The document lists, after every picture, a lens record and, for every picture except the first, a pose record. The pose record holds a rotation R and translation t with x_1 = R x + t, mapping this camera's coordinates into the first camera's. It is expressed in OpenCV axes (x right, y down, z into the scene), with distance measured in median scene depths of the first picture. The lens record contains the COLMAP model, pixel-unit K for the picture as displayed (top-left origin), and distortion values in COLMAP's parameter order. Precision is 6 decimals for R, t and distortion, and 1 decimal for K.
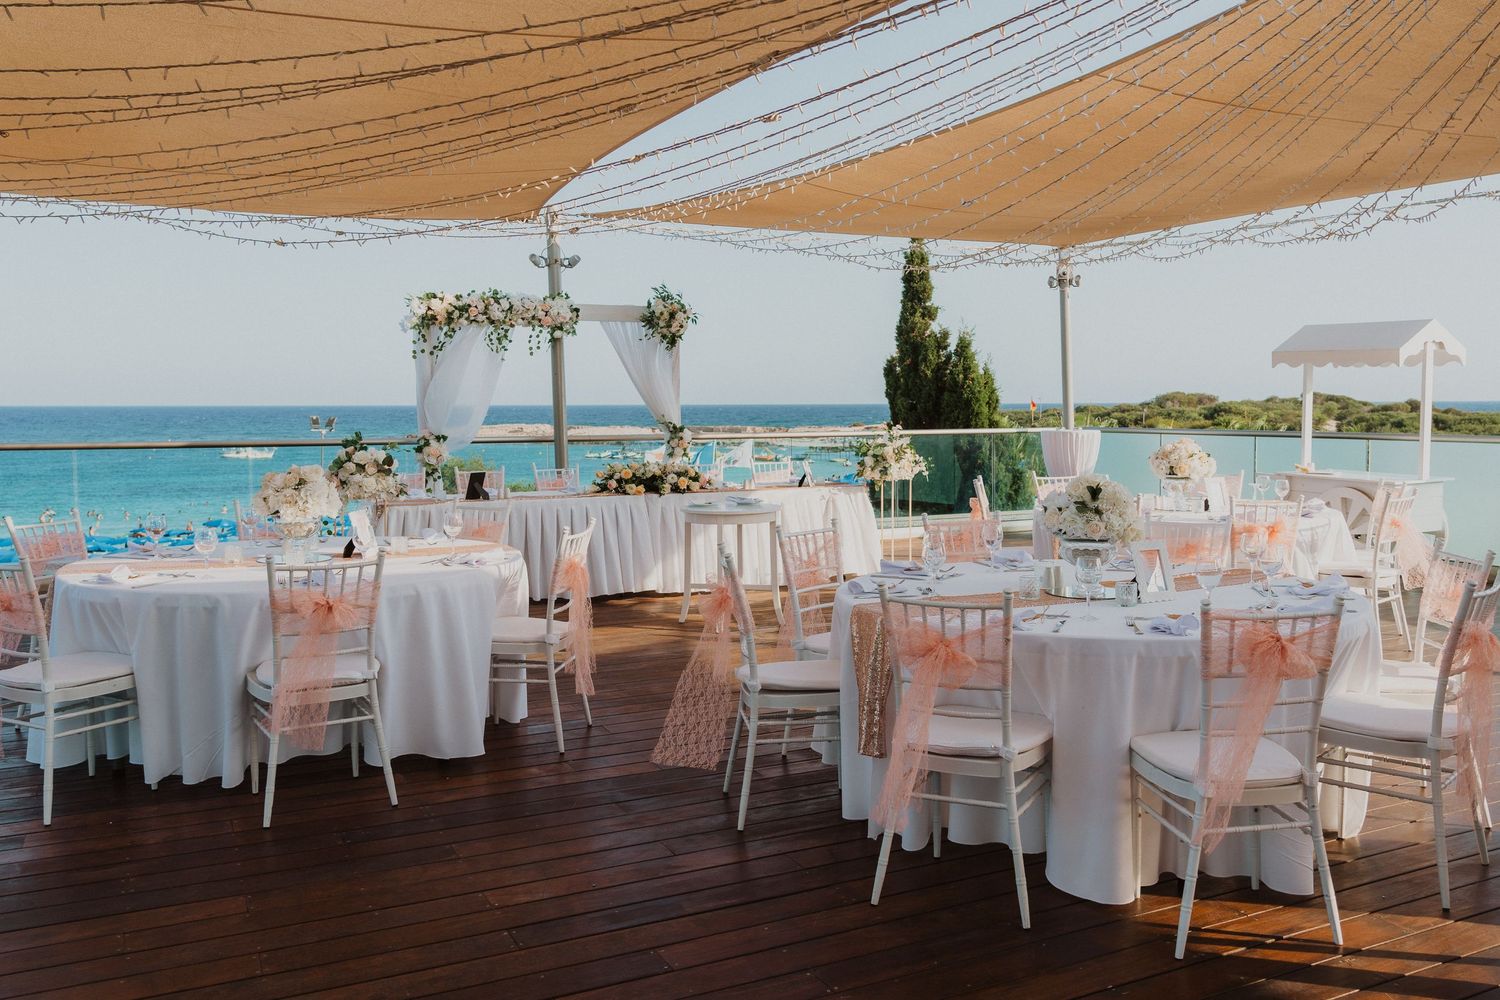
lens RADIAL K [[1304.3, 0, 809.9], [0, 1304.3, 444.4], [0, 0, 1]] dist [-0.017146, 0.005581]
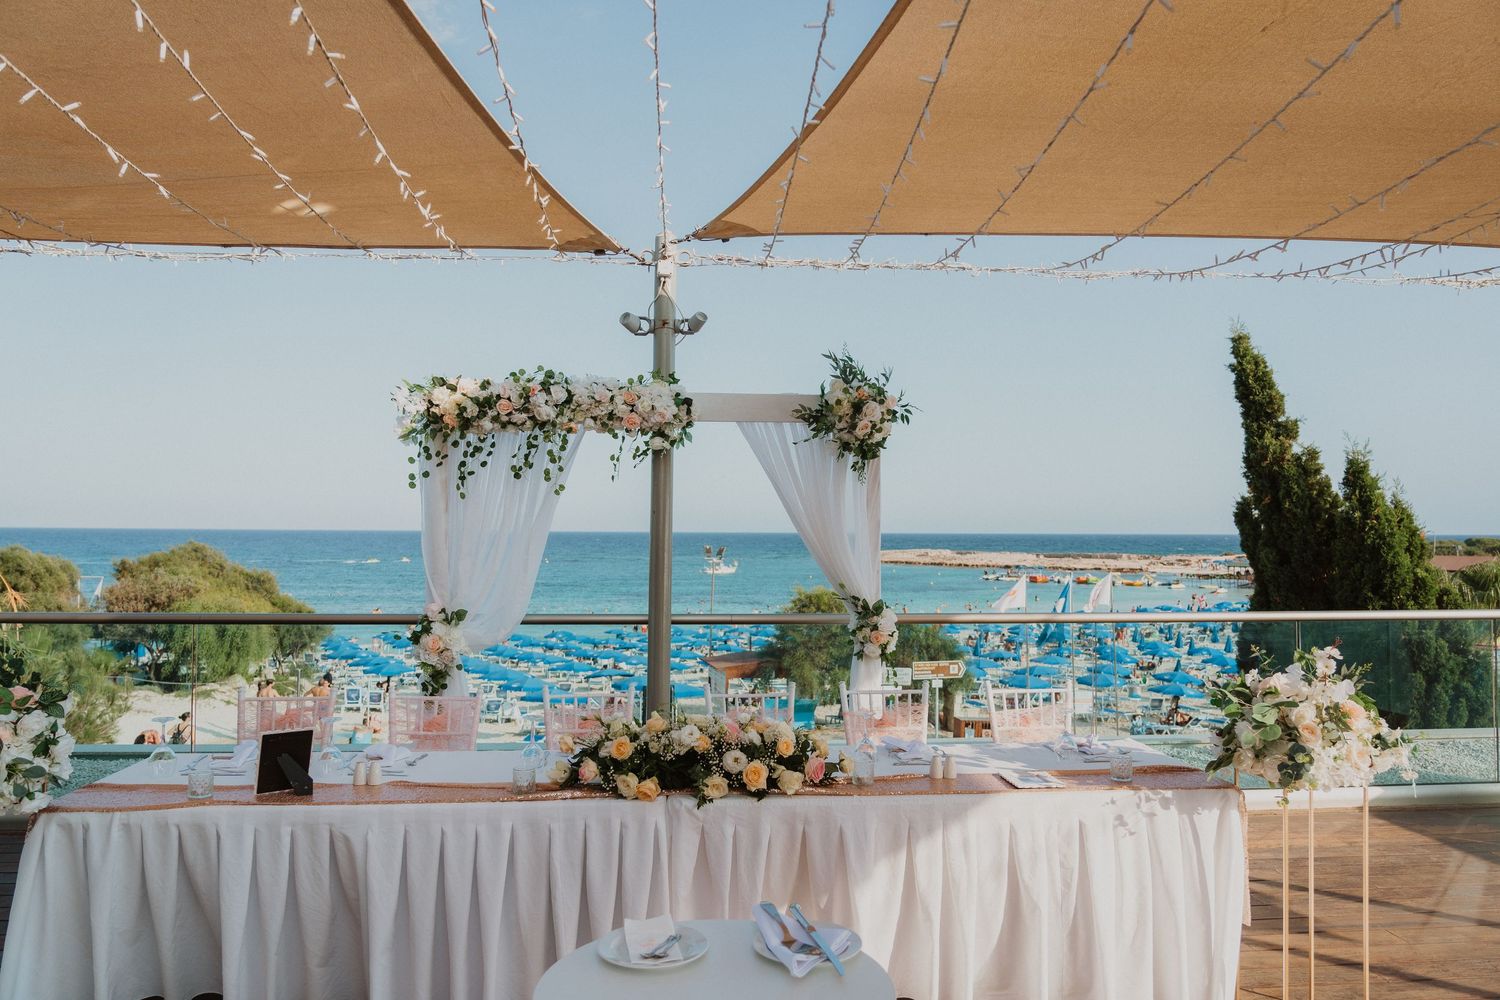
lens RADIAL K [[1033.4, 0, 755.1], [0, 1033.4, 497.0], [0, 0, 1]] dist [-0.027407, -0.001038]
pose [[0.923265, -0.006855, -0.384102, 0.027886], [-0.017983, 0.997974, -0.061036, -0.037084], [0.383742, 0.063260, 0.921271, 0.657468]]
